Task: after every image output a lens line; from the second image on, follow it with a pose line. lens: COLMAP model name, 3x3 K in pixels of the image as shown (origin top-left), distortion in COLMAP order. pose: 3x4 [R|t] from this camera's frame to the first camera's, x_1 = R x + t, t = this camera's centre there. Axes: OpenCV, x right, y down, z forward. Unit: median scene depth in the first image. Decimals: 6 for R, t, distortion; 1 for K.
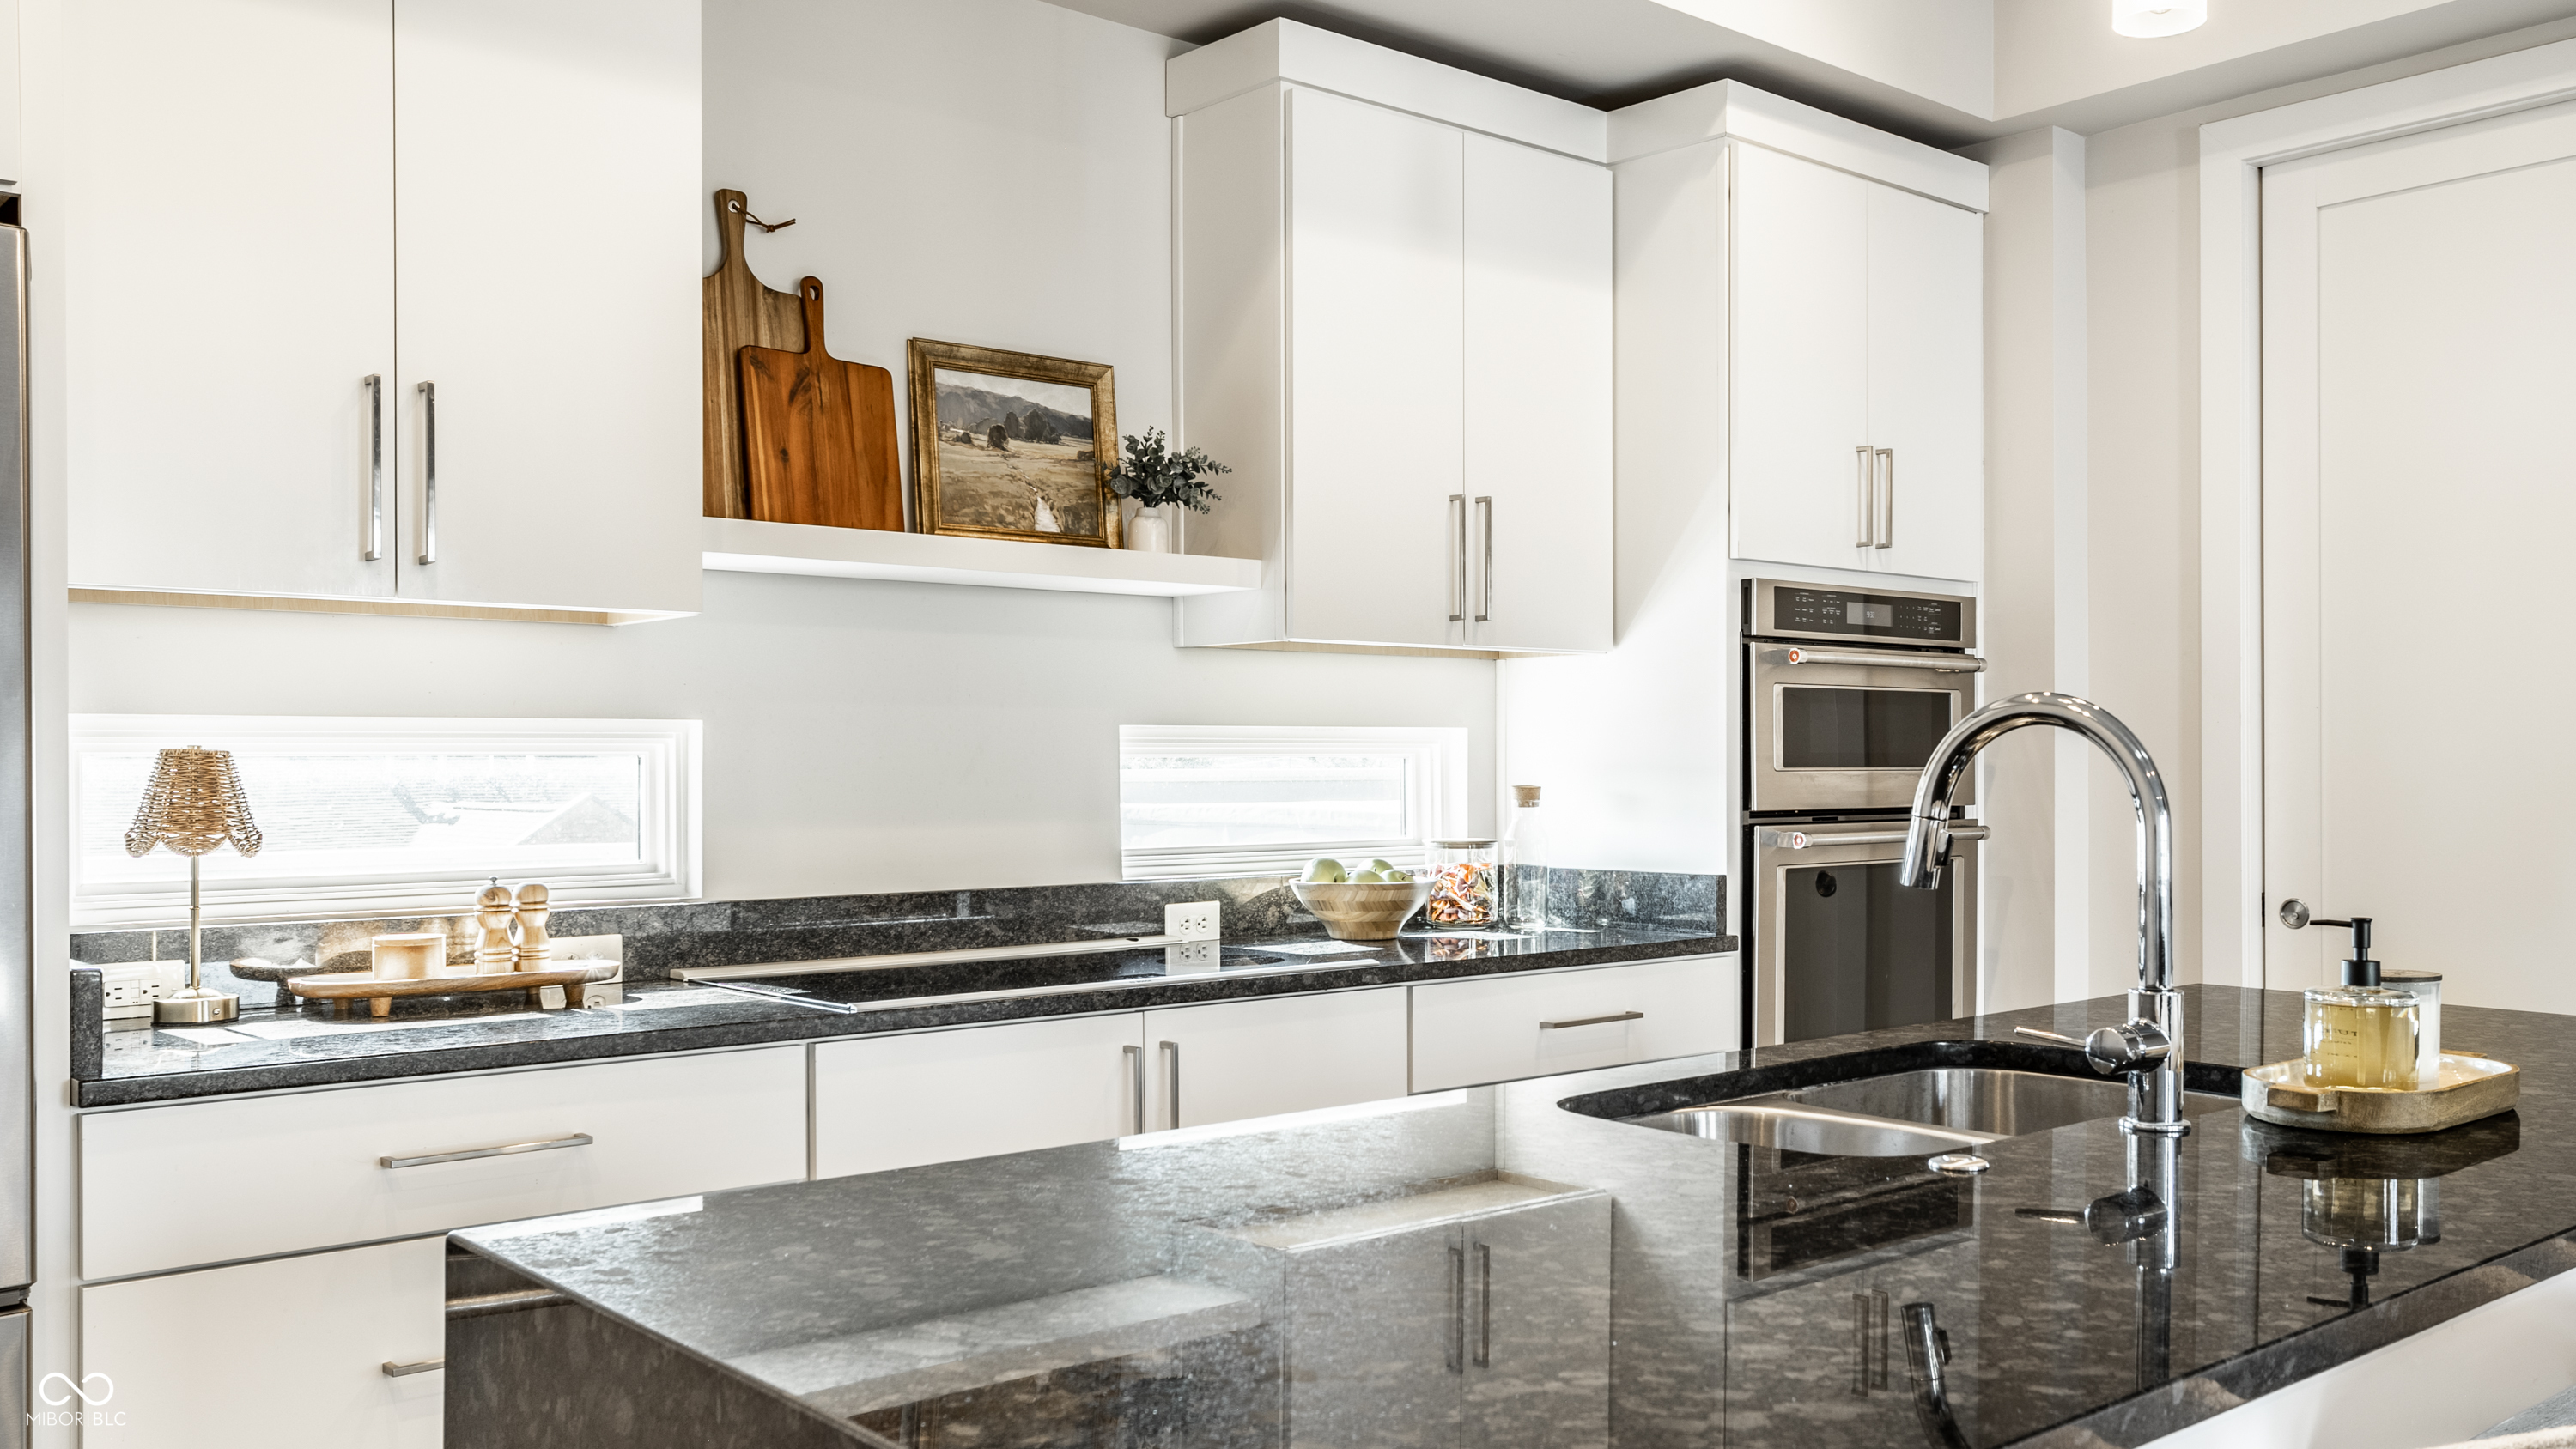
lens RADIAL K [[2147.2, 0, 1375.2], [0, 2147.2, 780.1], [0, 0, 1]] dist [-0.024112, -0.003524]
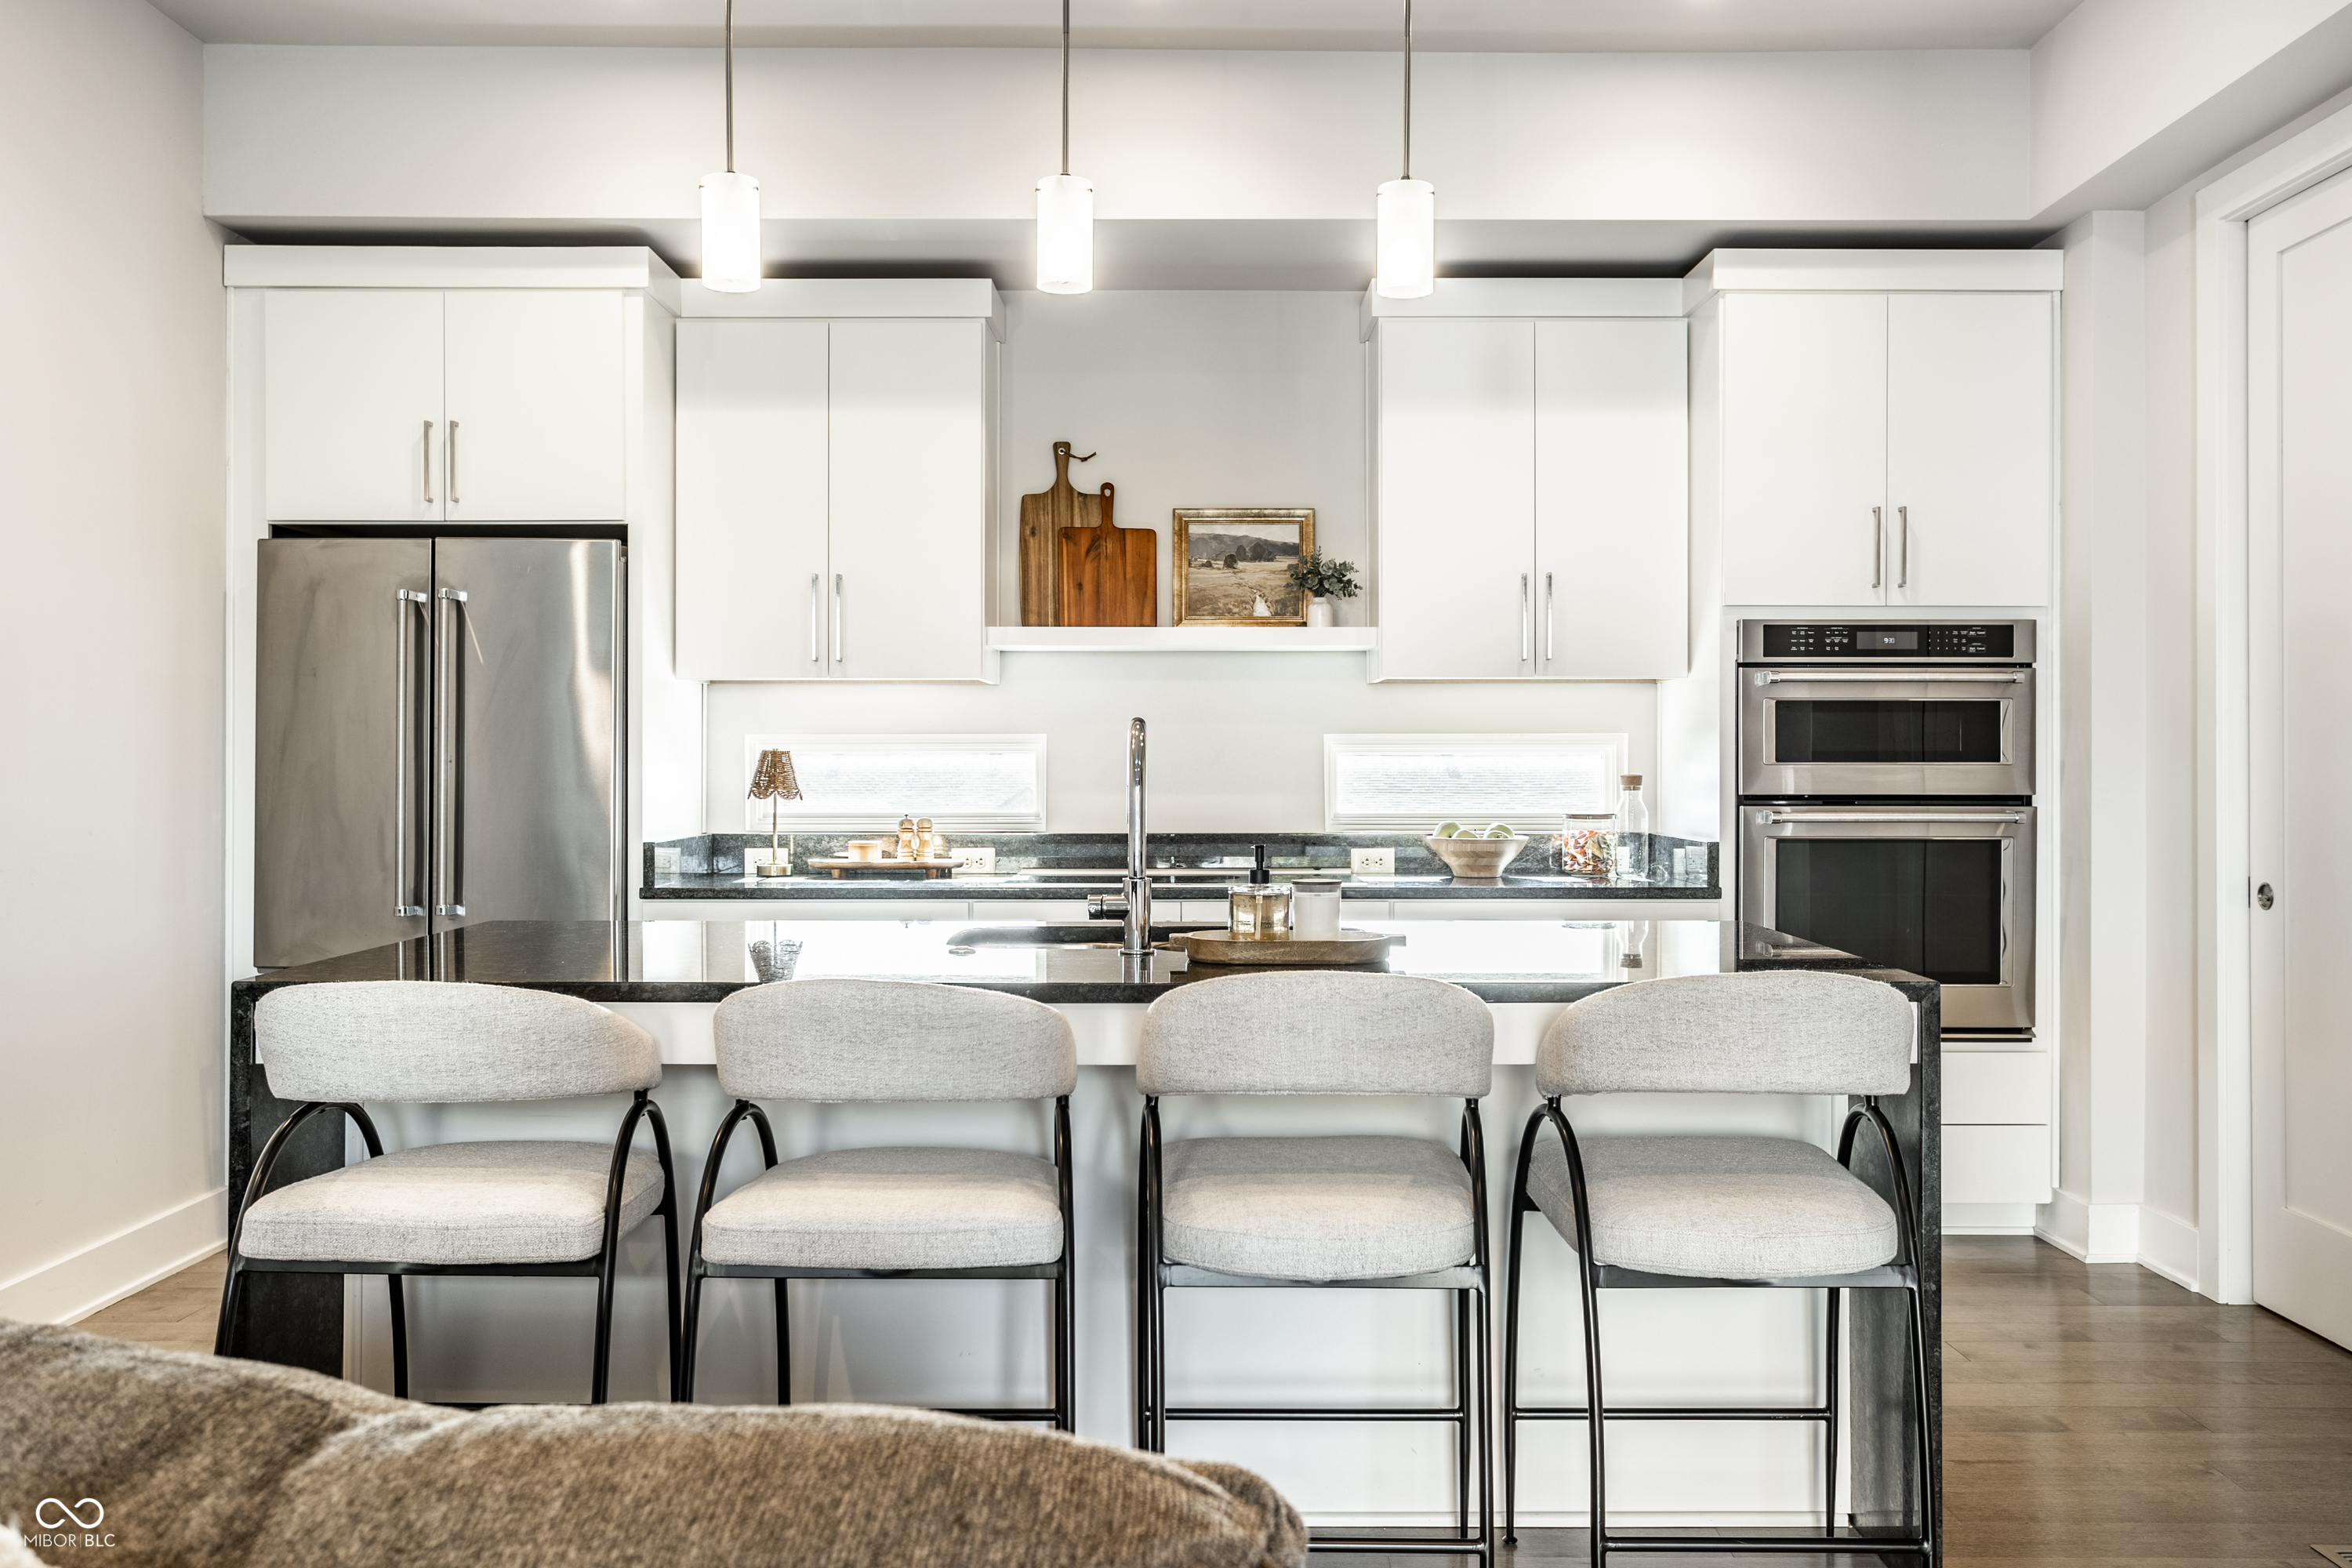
lens RADIAL K [[1874.7, 0, 1205.4], [0, 1874.7, 759.1], [0, 0, 1]] dist [-0.001320, 0.004288]
pose [[0.751603, 0.001963, -0.659613, 0.748146], [-0.006750, 0.999966, -0.004715, 0.000172], [0.659581, 0.007996, 0.751591, -0.100832]]
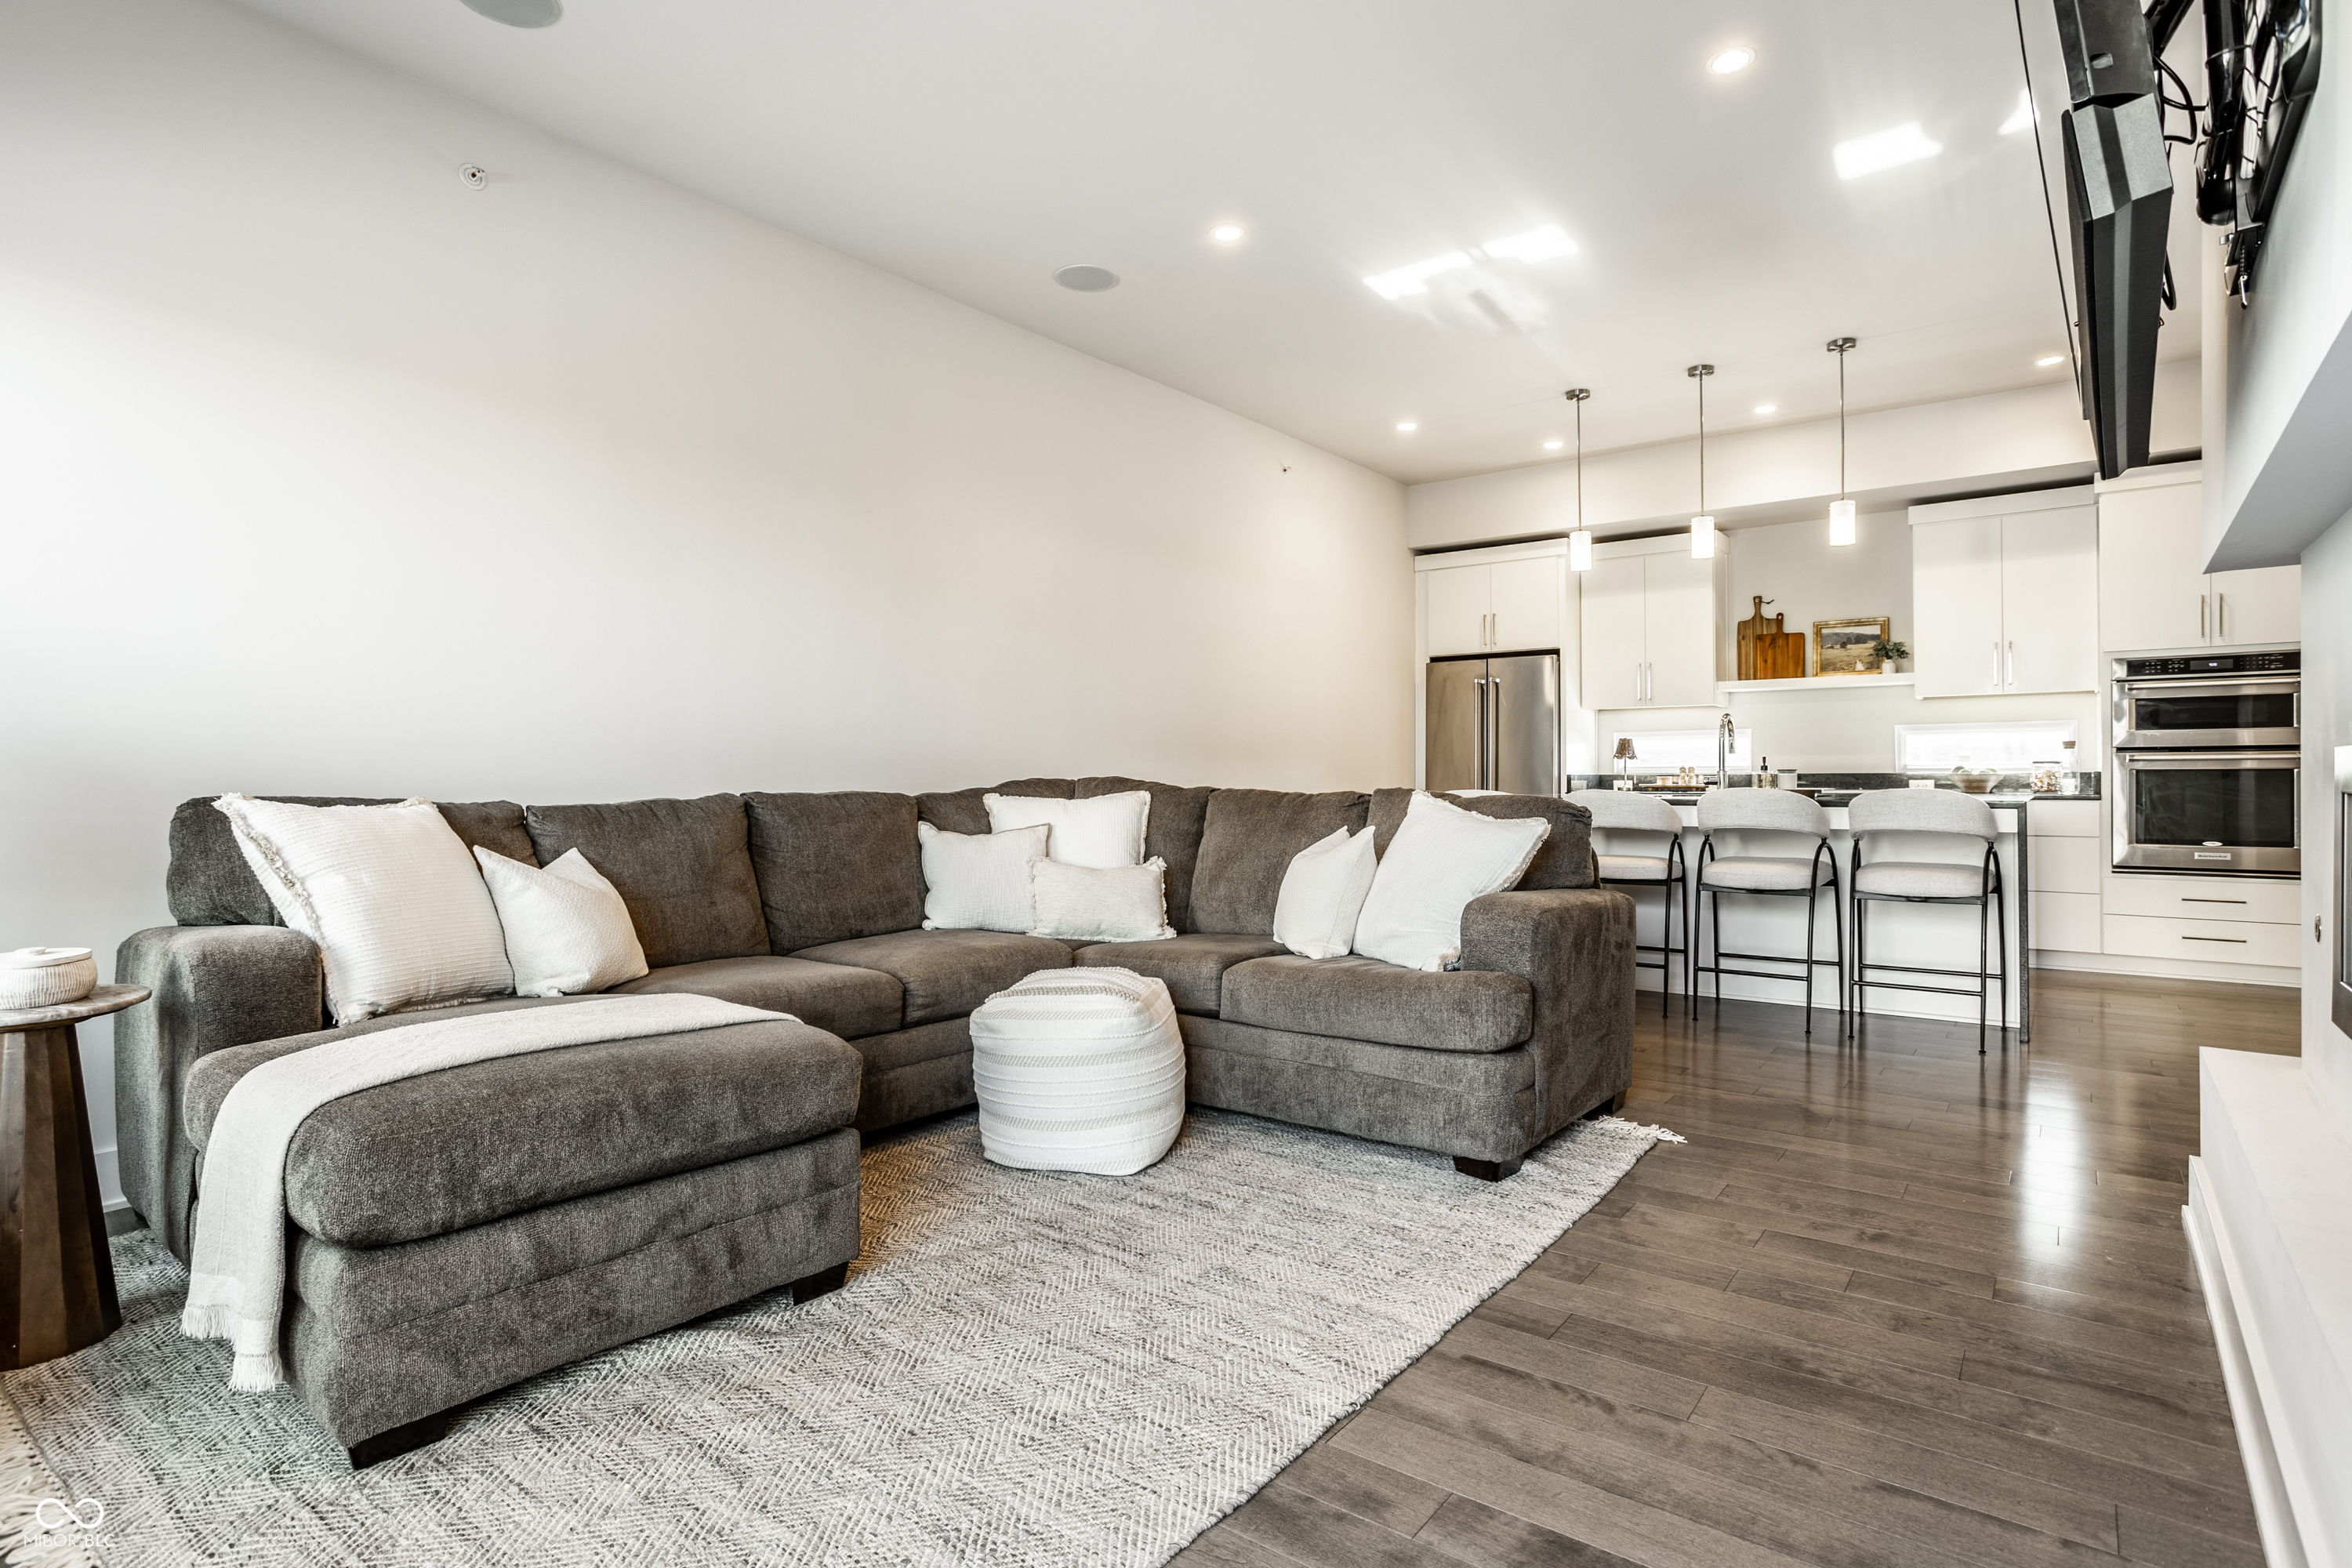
lens RADIAL K [[1186.2, 0, 1176.0], [0, 1186.2, 784.0], [0, 0, 1]] dist [-0.046787, 0.029365]
pose [[0.187442, 0.005664, -0.982259, 1.470685], [-0.003979, 0.999980, 0.005007, 0.061430], [0.982268, 0.002970, 0.187461, -0.425766]]
